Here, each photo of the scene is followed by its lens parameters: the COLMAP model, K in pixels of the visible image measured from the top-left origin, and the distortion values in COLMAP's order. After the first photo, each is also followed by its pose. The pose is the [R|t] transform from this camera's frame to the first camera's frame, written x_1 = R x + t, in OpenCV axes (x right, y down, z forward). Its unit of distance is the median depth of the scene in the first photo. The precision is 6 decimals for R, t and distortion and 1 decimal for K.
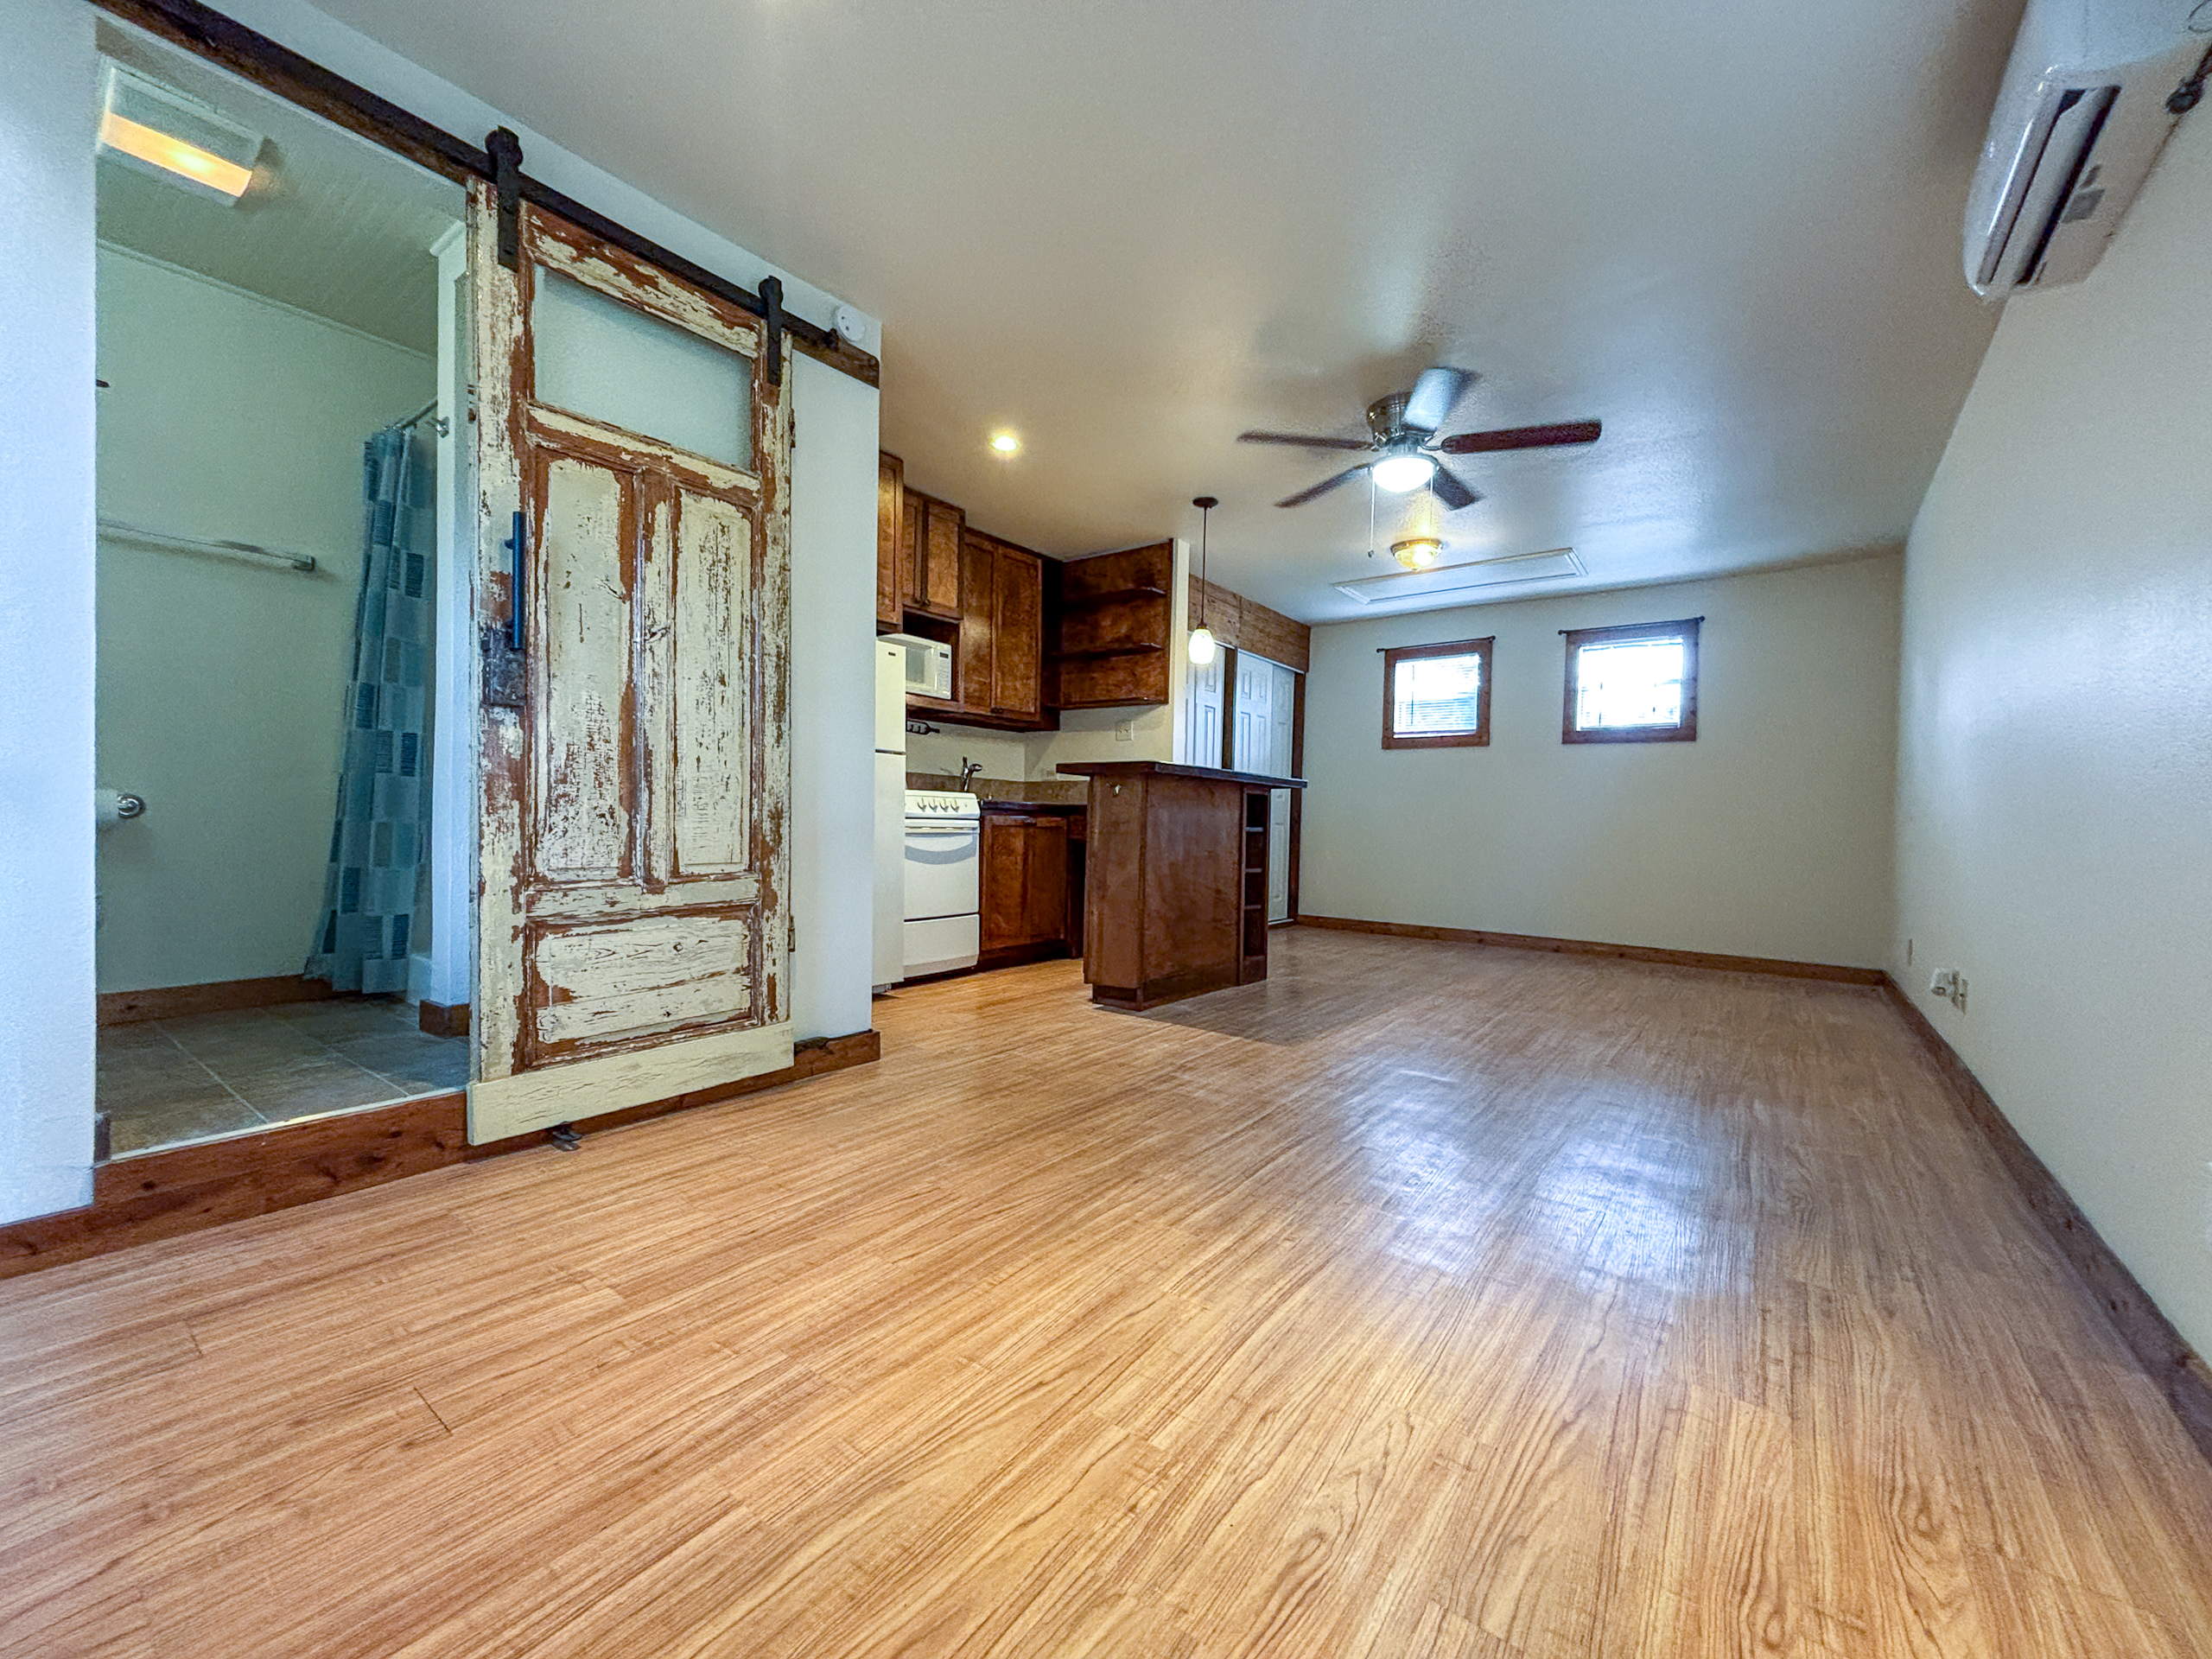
lens RADIAL K [[882.7, 0, 1112.5], [0, 882.7, 825.8], [0, 0, 1]] dist [0.001378, 0.000221]
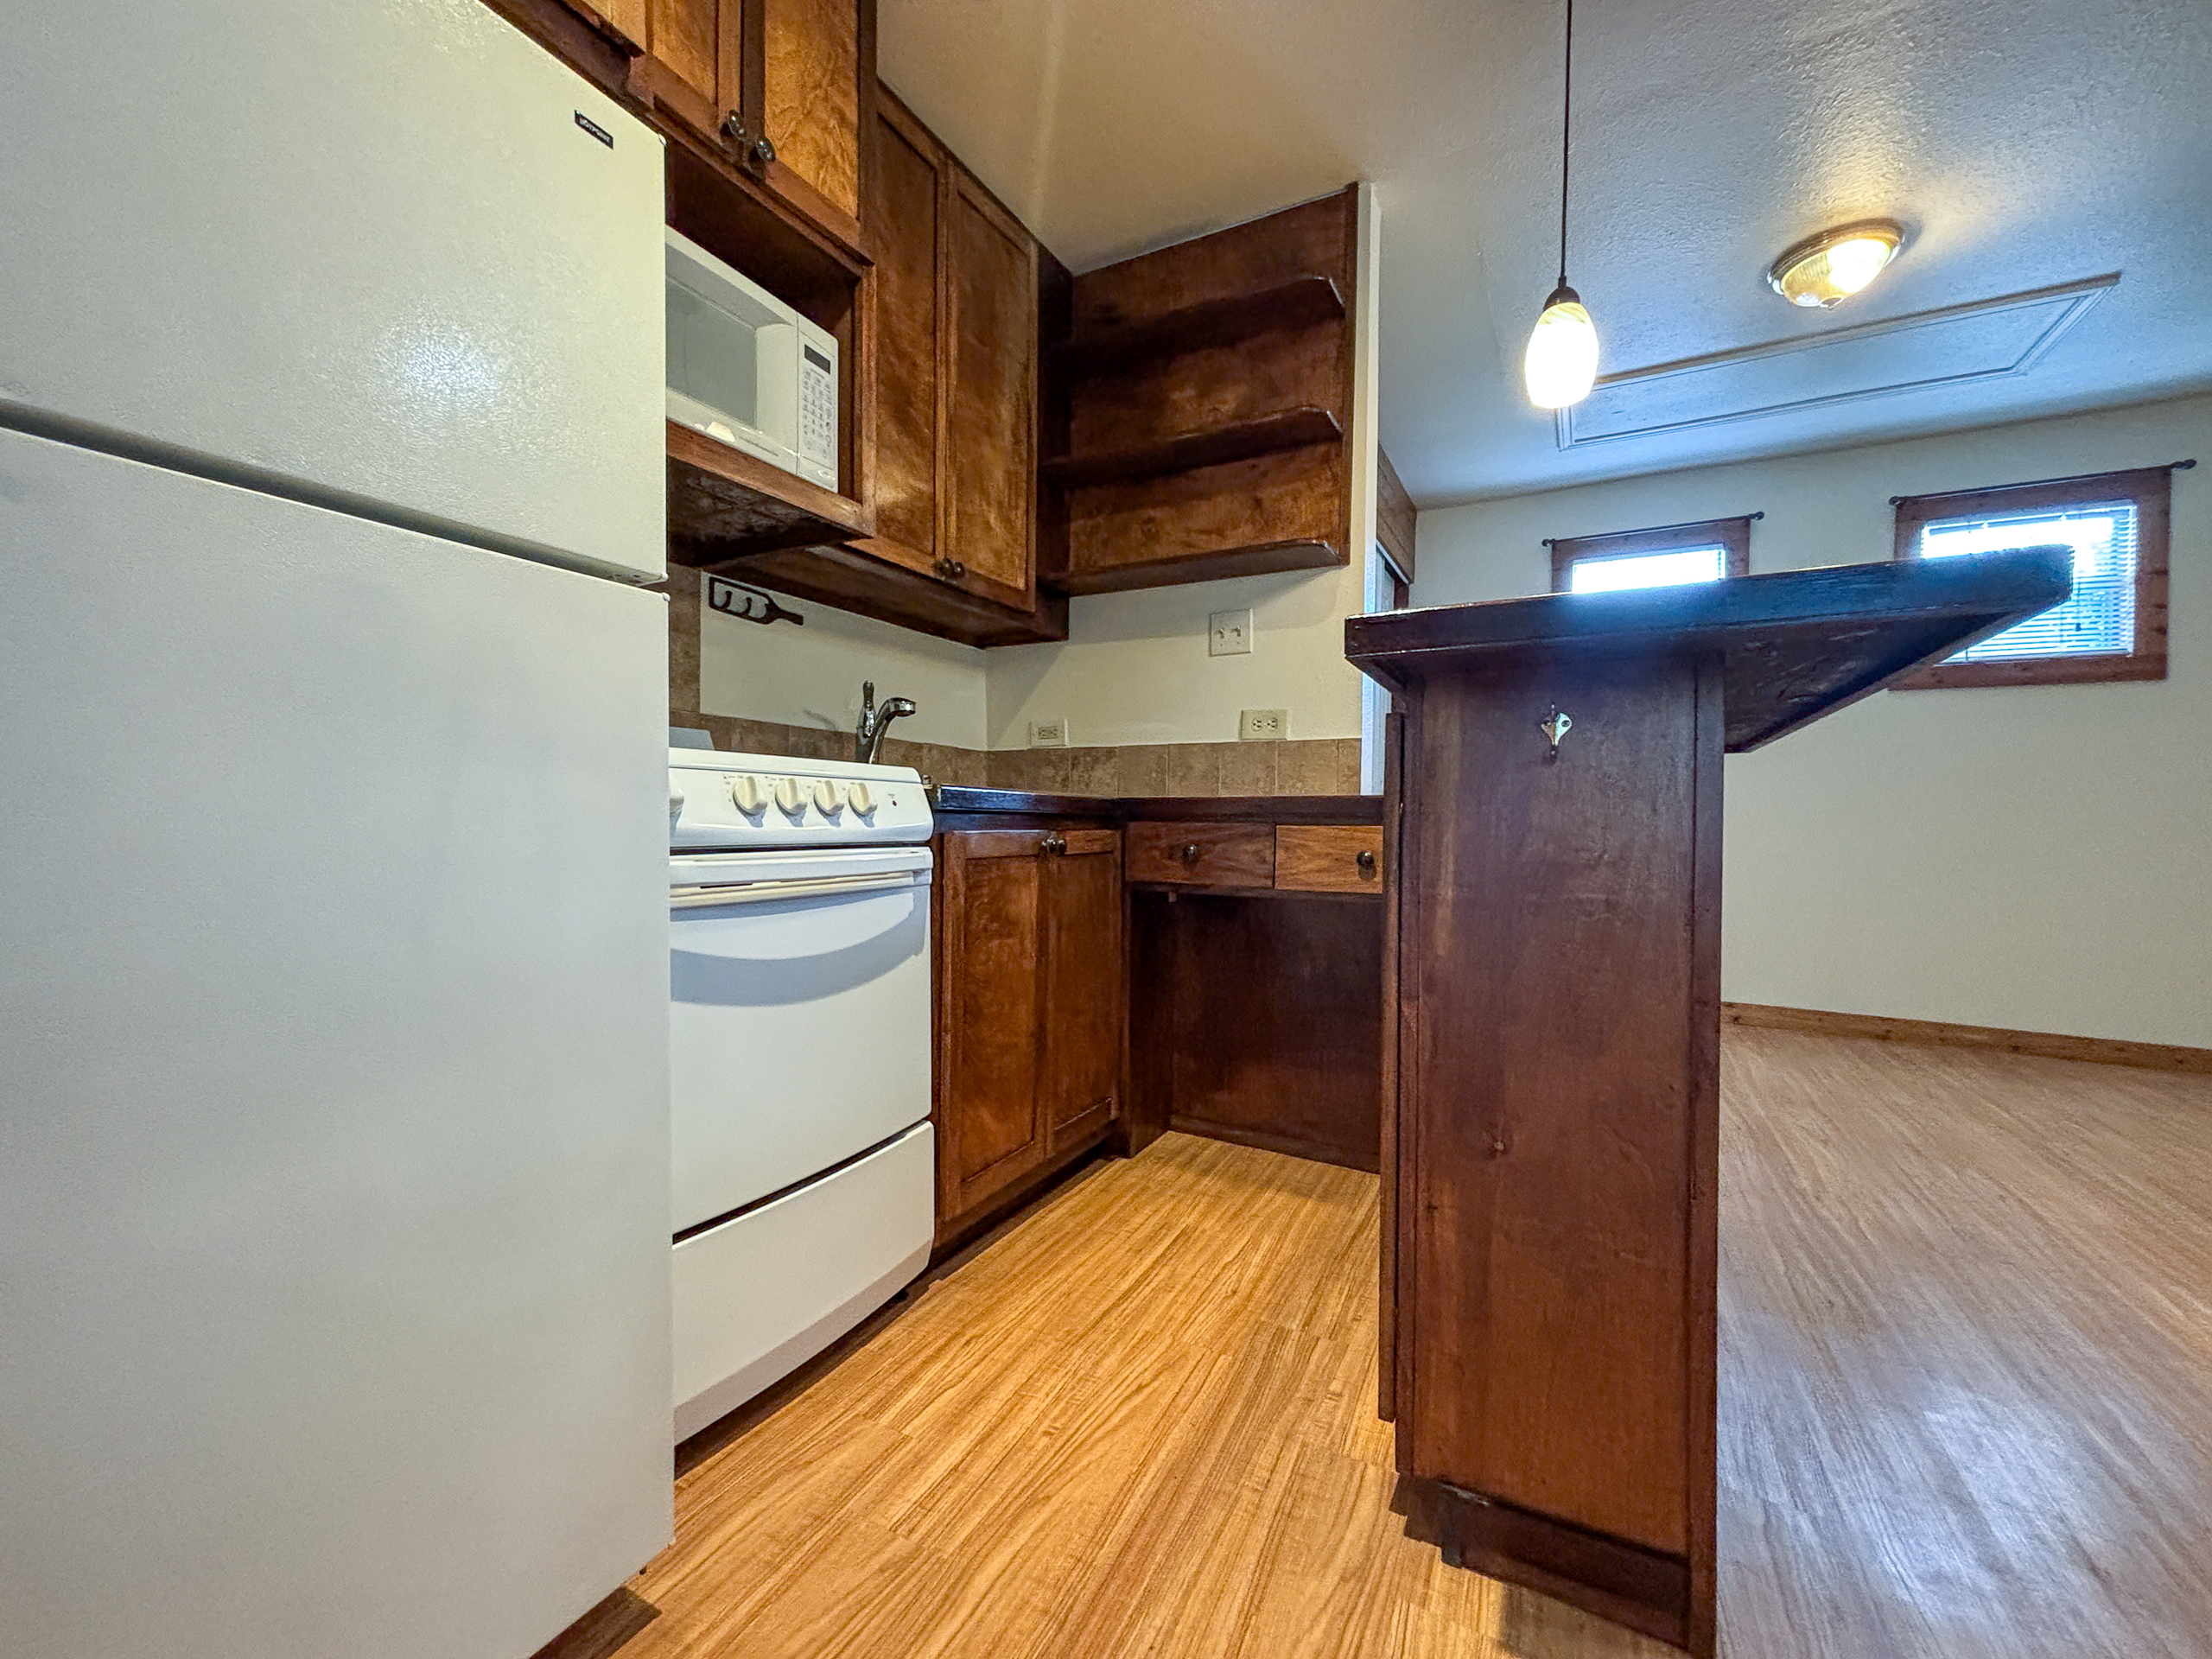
lens RADIAL K [[882.7, 0, 1112.5], [0, 882.7, 825.8], [0, 0, 1]] dist [0.001378, 0.000221]
pose [[0.988064, -0.012556, 0.153529, -0.128306], [0.011863, 0.999915, 0.005429, -0.014353], [-0.153584, -0.003543, 0.988129, 0.624264]]
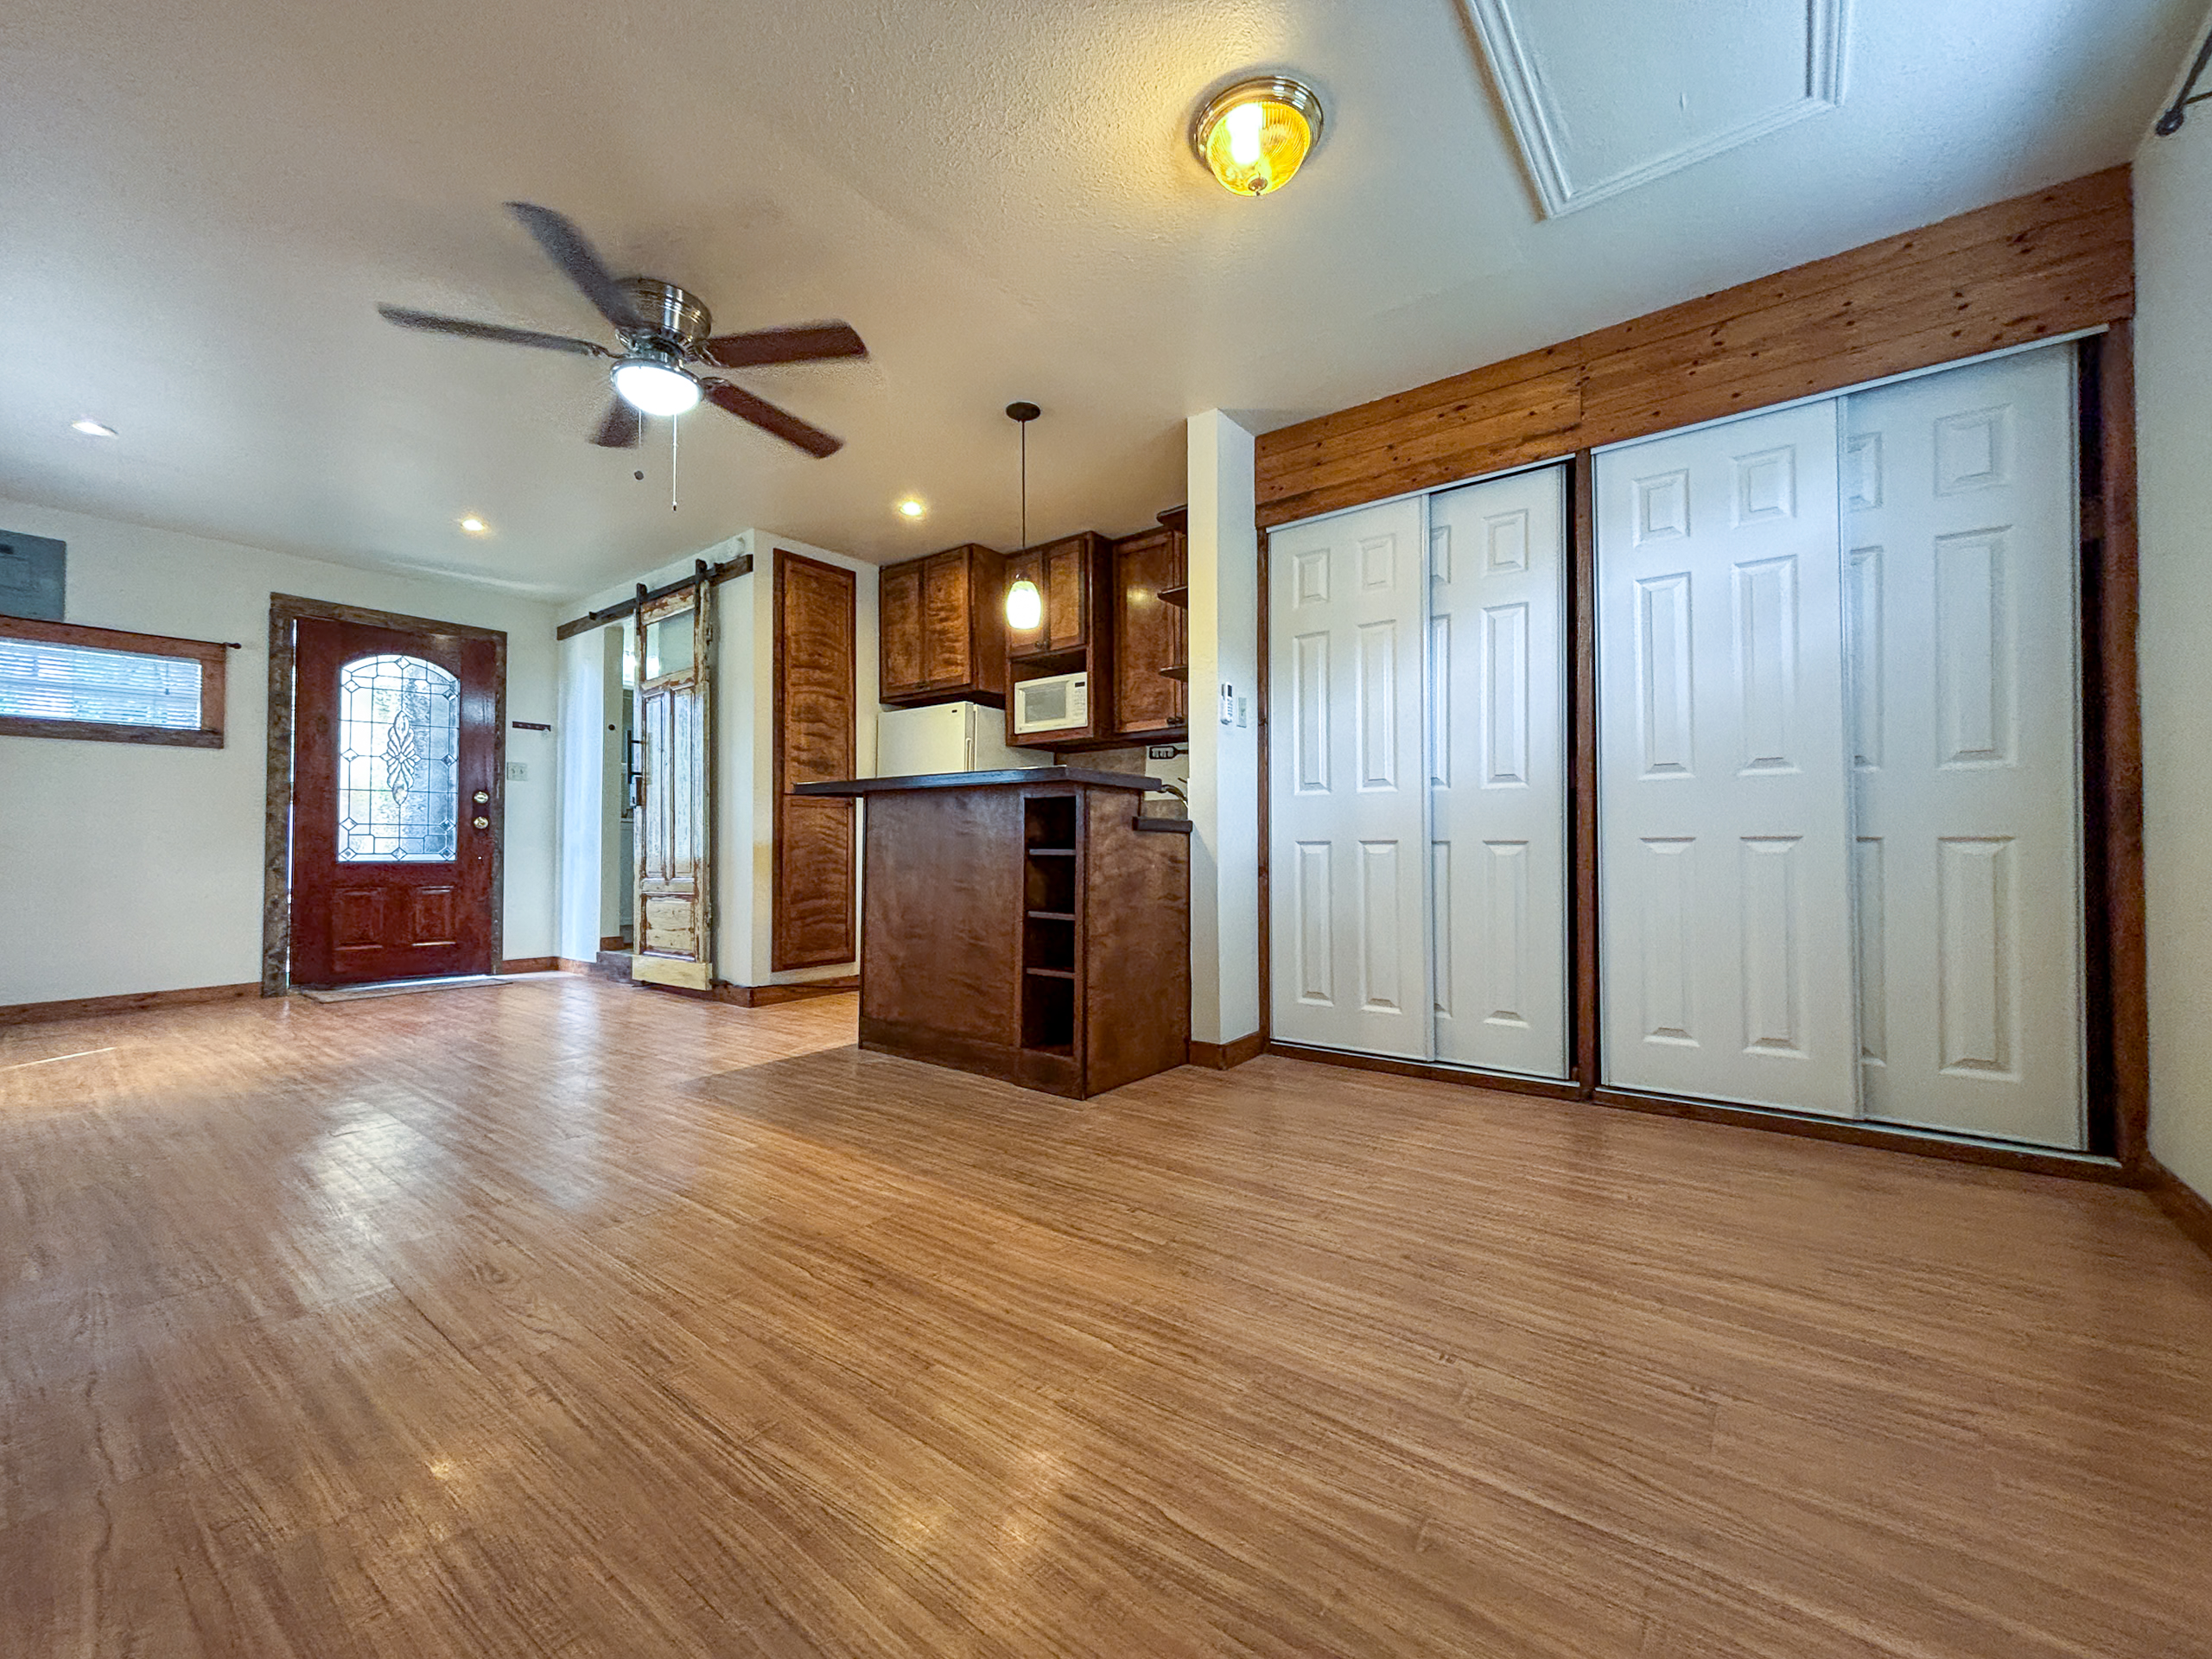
lens RADIAL K [[882.7, 0, 1112.5], [0, 882.7, 825.8], [0, 0, 1]] dist [0.001378, 0.000221]
pose [[-0.006122, -0.050212, -0.998720, 0.771675], [-0.005664, 0.998724, -0.050177, 0.017185], [0.999965, 0.005350, -0.006399, 1.005180]]
